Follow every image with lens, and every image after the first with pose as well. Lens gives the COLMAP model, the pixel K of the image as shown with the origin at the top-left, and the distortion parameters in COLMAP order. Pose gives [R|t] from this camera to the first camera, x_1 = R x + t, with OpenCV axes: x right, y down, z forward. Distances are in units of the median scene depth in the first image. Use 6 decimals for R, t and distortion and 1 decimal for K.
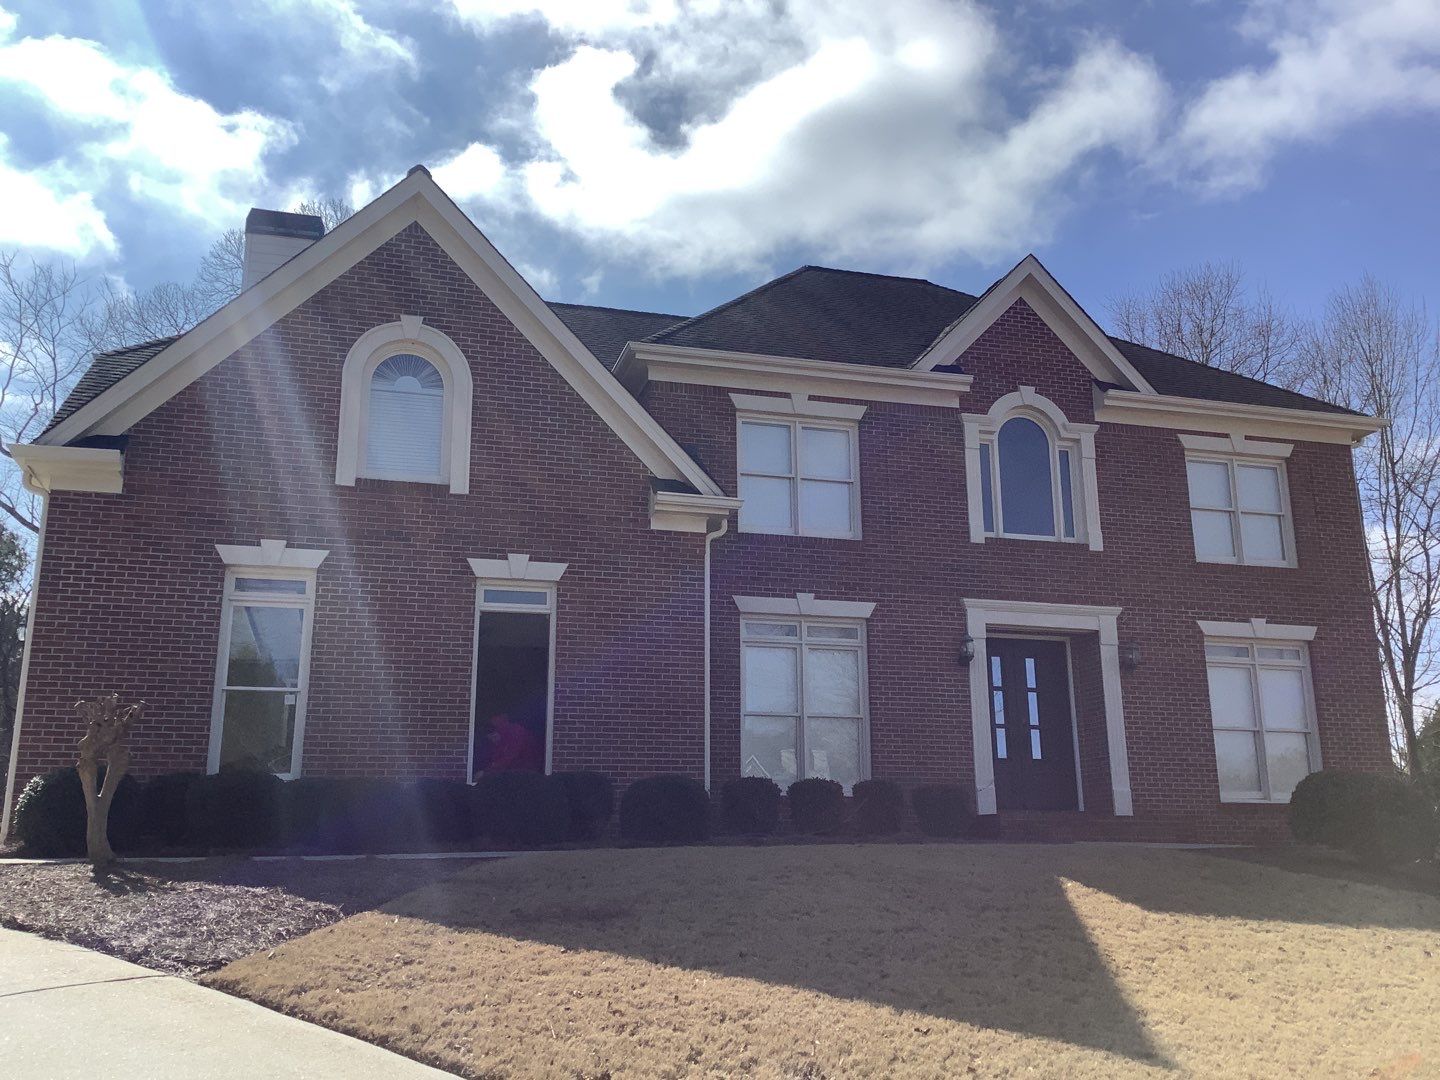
lens RADIAL K [[1289.9, 0, 709.1], [0, 1289.9, 538.0], [0, 0, 1]] dist [0.067410, -0.056410]
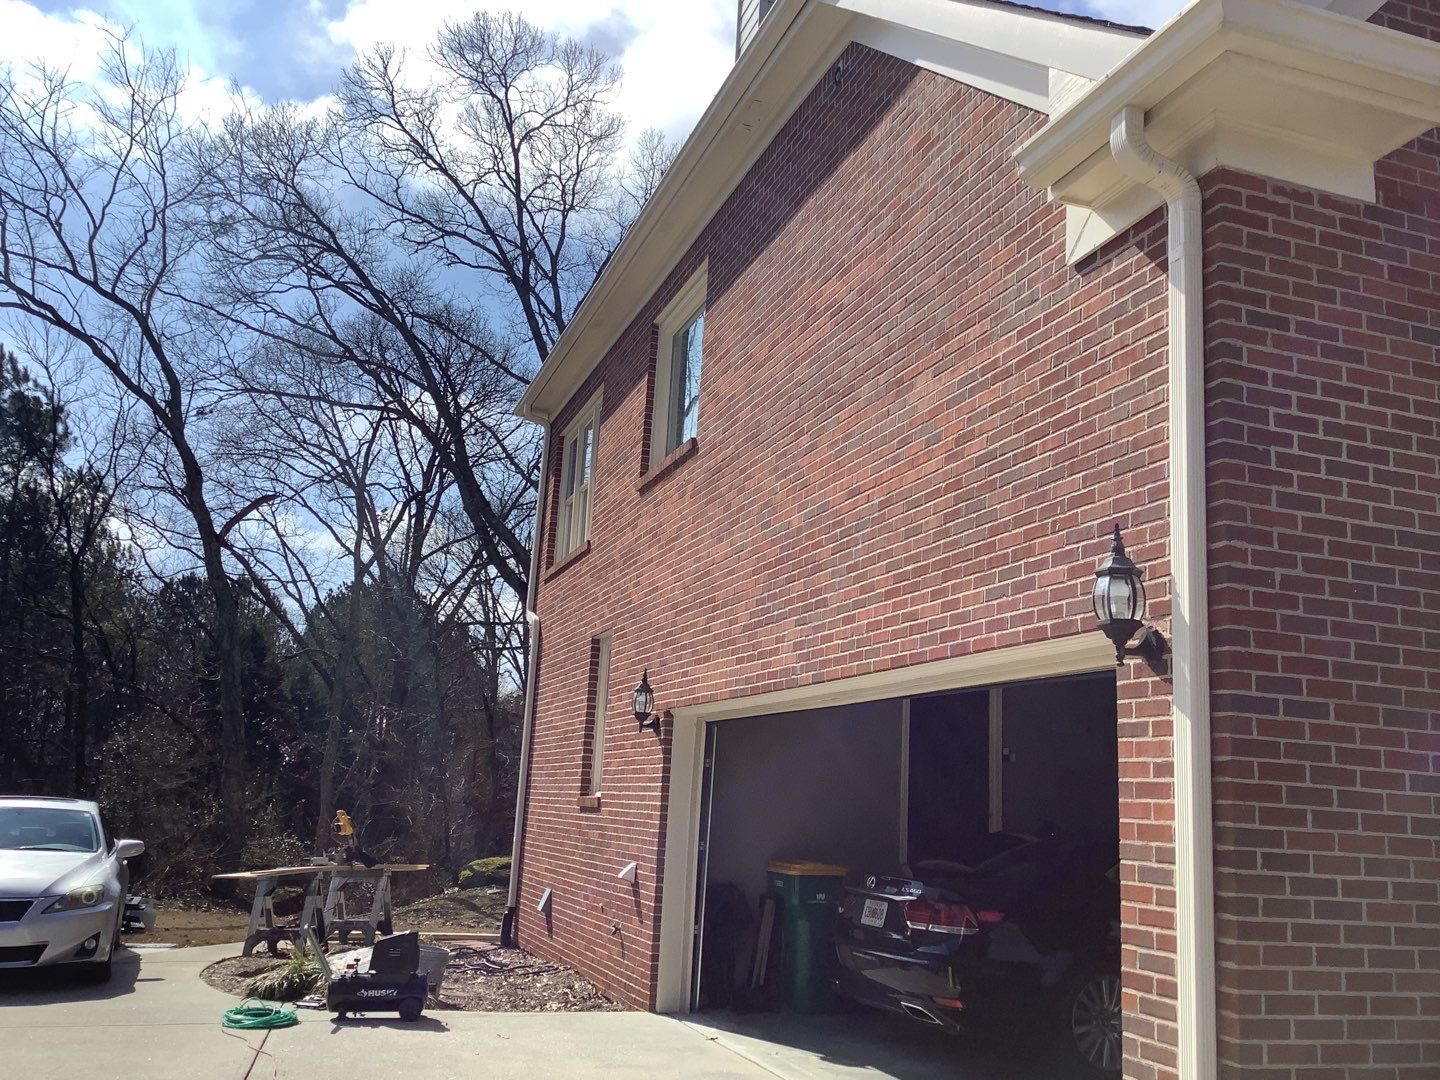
lens RADIAL K [[1289.9, 0, 720.2], [0, 1289.9, 553.1], [0, 0, 1]] dist [0.067410, -0.056410]
pose [[0.996569, 0.073981, 0.037101, -0.631082], [-0.076161, 0.995213, 0.061241, 0.048940], [-0.032393, -0.063856, 0.997433, 0.664615]]
